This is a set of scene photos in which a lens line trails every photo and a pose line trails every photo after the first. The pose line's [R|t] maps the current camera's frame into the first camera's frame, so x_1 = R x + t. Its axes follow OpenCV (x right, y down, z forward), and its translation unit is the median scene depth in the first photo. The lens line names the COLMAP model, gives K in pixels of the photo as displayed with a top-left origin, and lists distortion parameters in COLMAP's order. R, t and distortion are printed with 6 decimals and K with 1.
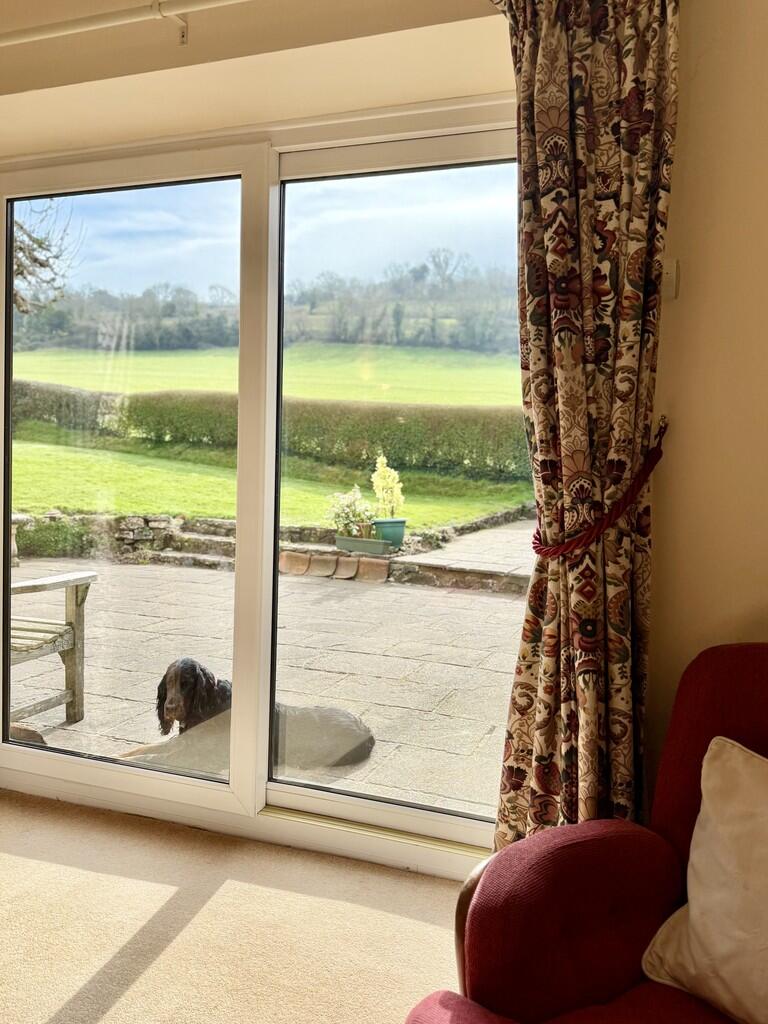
lens RADIAL K [[817.0, 0, 389.4], [0, 817.0, 508.2], [0, 0, 1]] dist [0.090943, -0.025680]
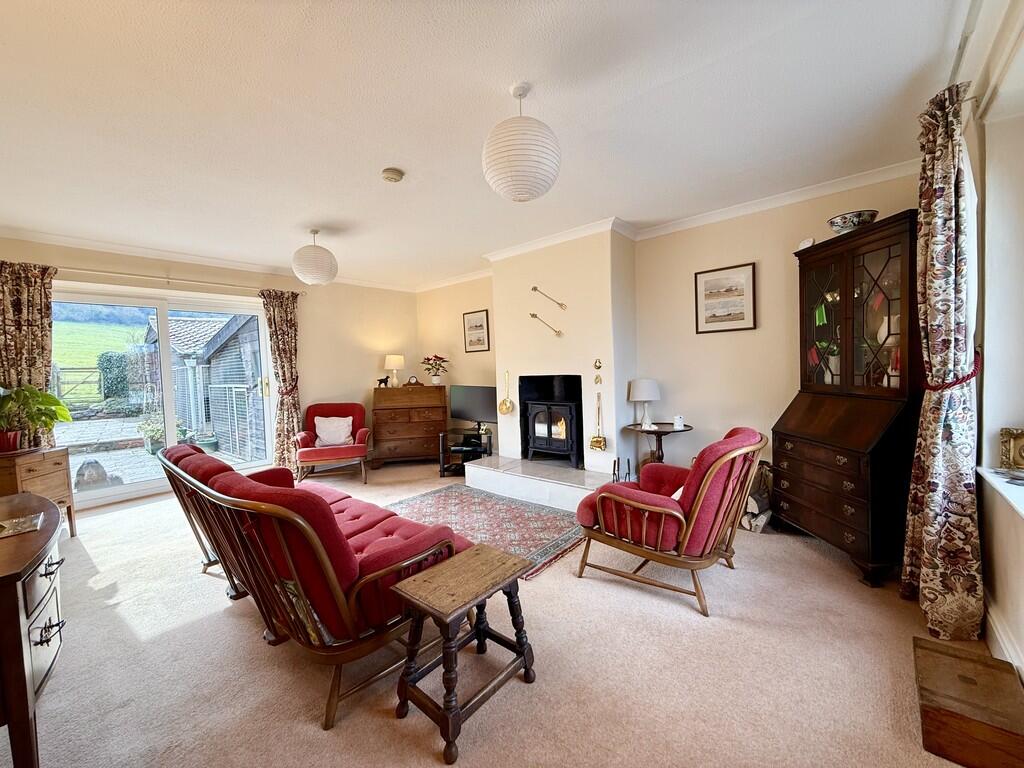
lens RADIAL K [[411.6, 0, 509.5], [0, 411.6, 384.3], [0, 0, 1]] dist [-0.002870, -0.000215]
pose [[0.352463, -0.081186, 0.932298, -2.011375], [0.111389, 0.992787, 0.044342, 0.032846], [-0.929173, 0.088219, 0.358964, -1.591079]]
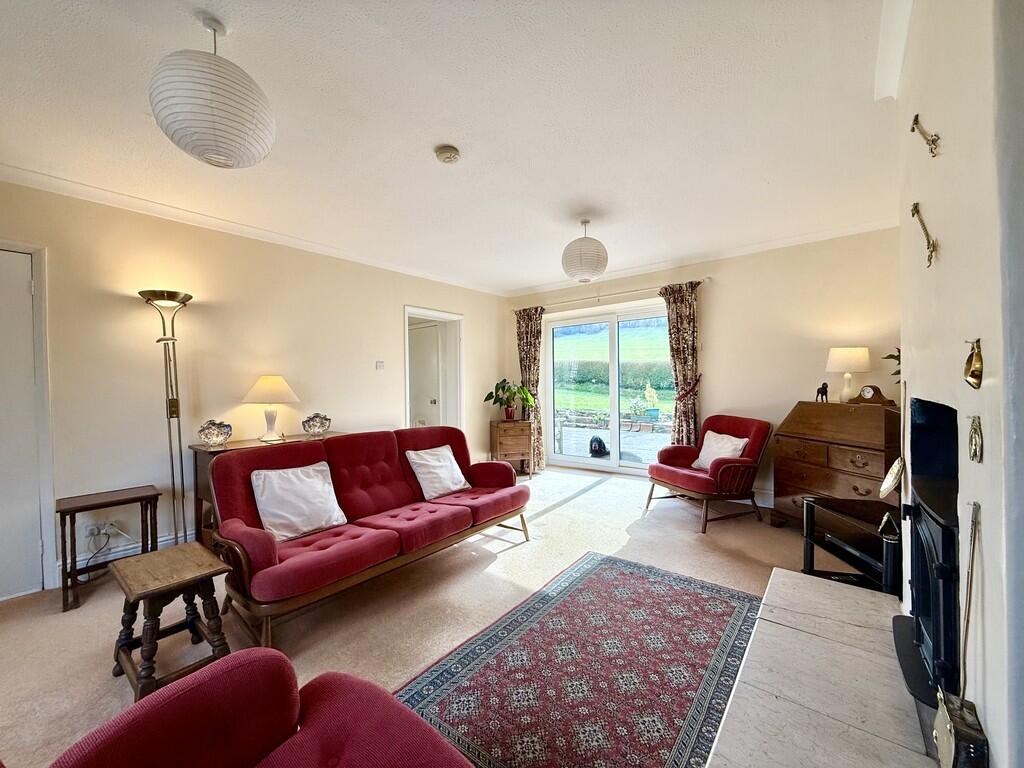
lens RADIAL K [[411.6, 0, 510.0], [0, 411.6, 385.7], [0, 0, 1]] dist [-0.002870, -0.000215]
pose [[0.941640, -0.040236, -0.334210, 0.070270], [0.017749, 0.997384, -0.070069, 0.131619], [0.336155, 0.060048, 0.939891, -1.865380]]
